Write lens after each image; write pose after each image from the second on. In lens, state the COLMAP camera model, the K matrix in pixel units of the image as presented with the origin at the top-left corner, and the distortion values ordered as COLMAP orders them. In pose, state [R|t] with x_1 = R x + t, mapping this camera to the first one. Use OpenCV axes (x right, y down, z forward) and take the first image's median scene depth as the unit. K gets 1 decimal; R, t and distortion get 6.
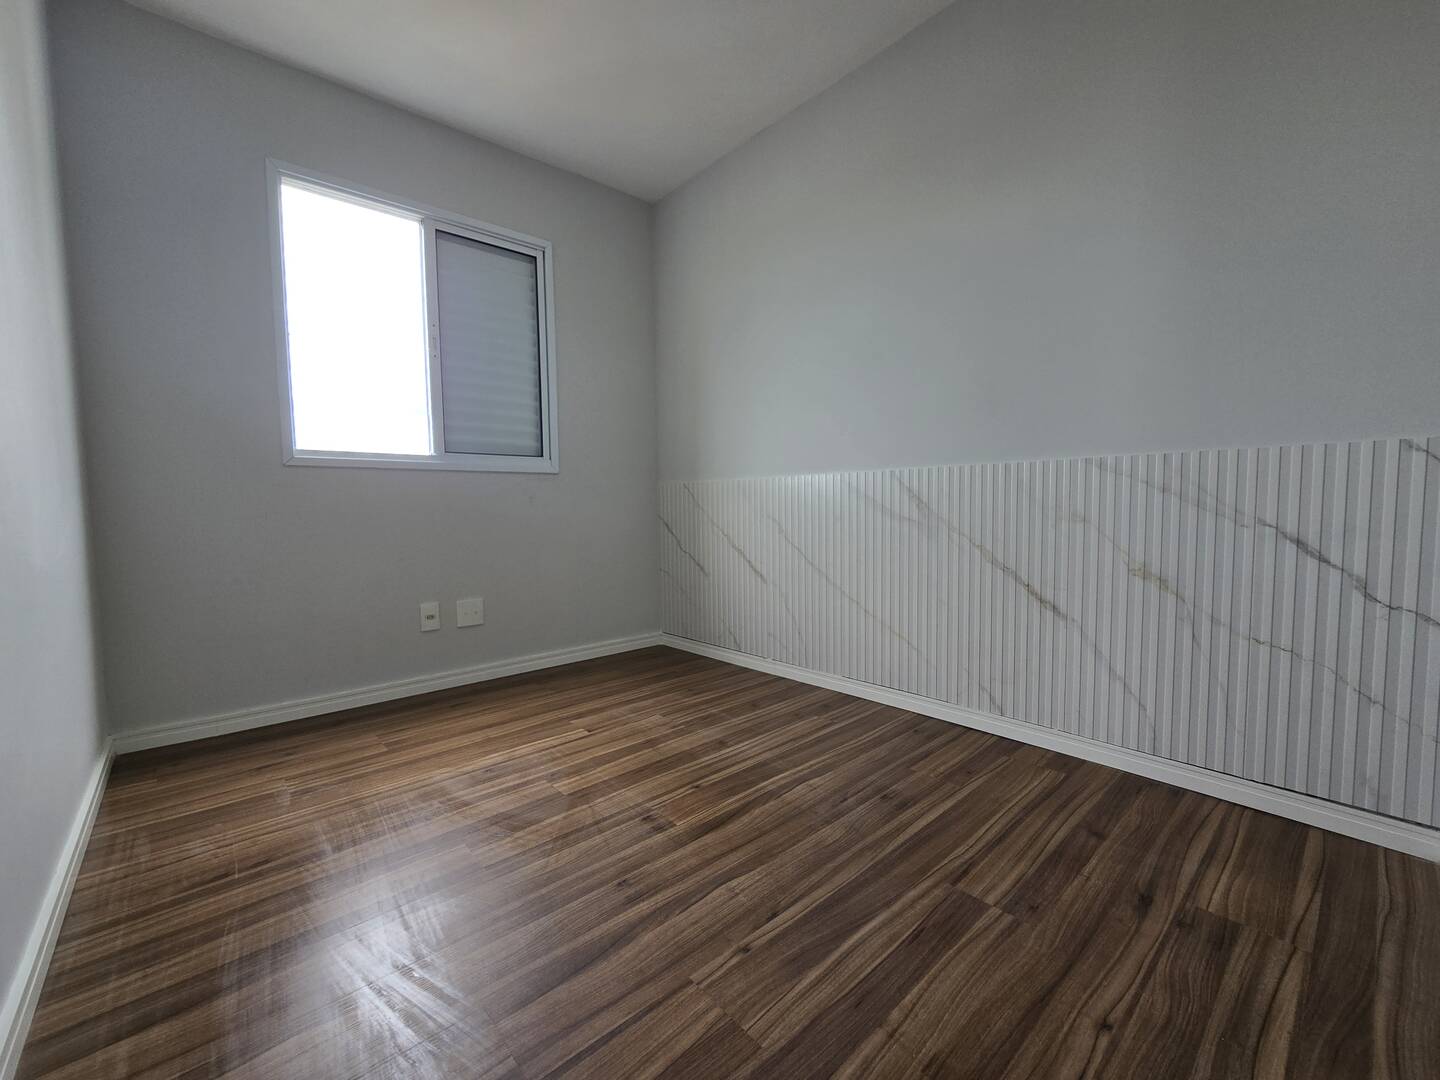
lens RADIAL K [[588.7, 0, 713.6], [0, 588.7, 542.4], [0, 0, 1]] dist [-0.002979, -0.000477]
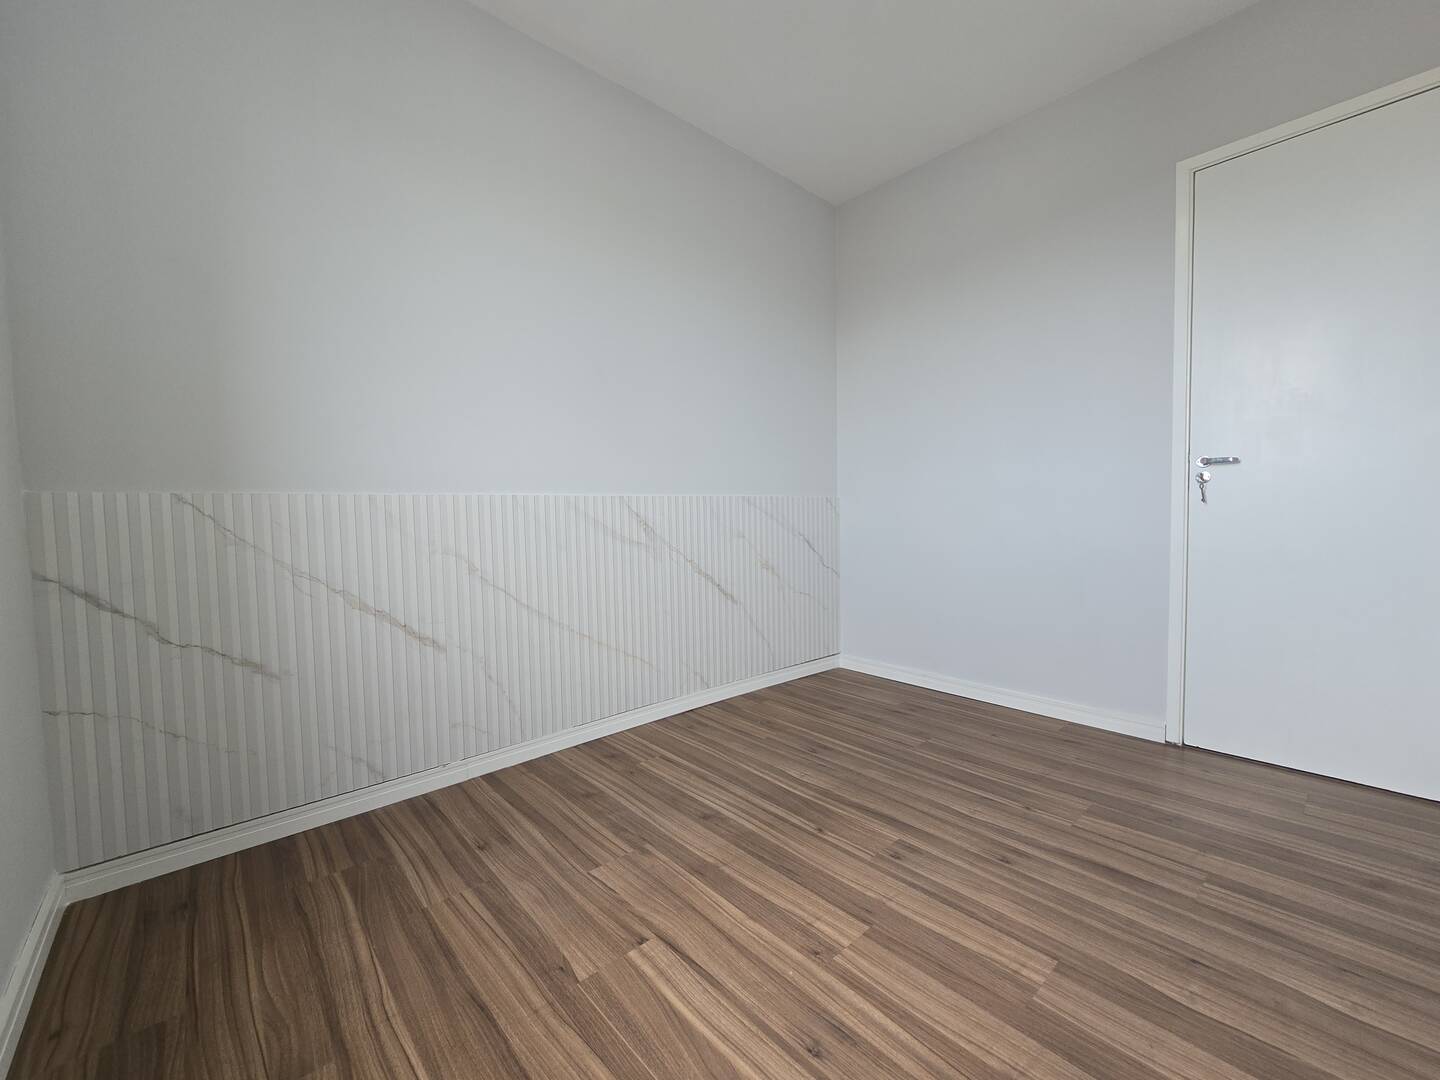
lens RADIAL K [[588.7, 0, 709.8], [0, 588.7, 534.9], [0, 0, 1]] dist [-0.002979, -0.000477]
pose [[0.003123, -0.022180, 0.999749, -0.798778], [0.083389, 0.996278, 0.021842, -0.072668], [-0.996512, 0.083300, 0.004960, 0.948793]]
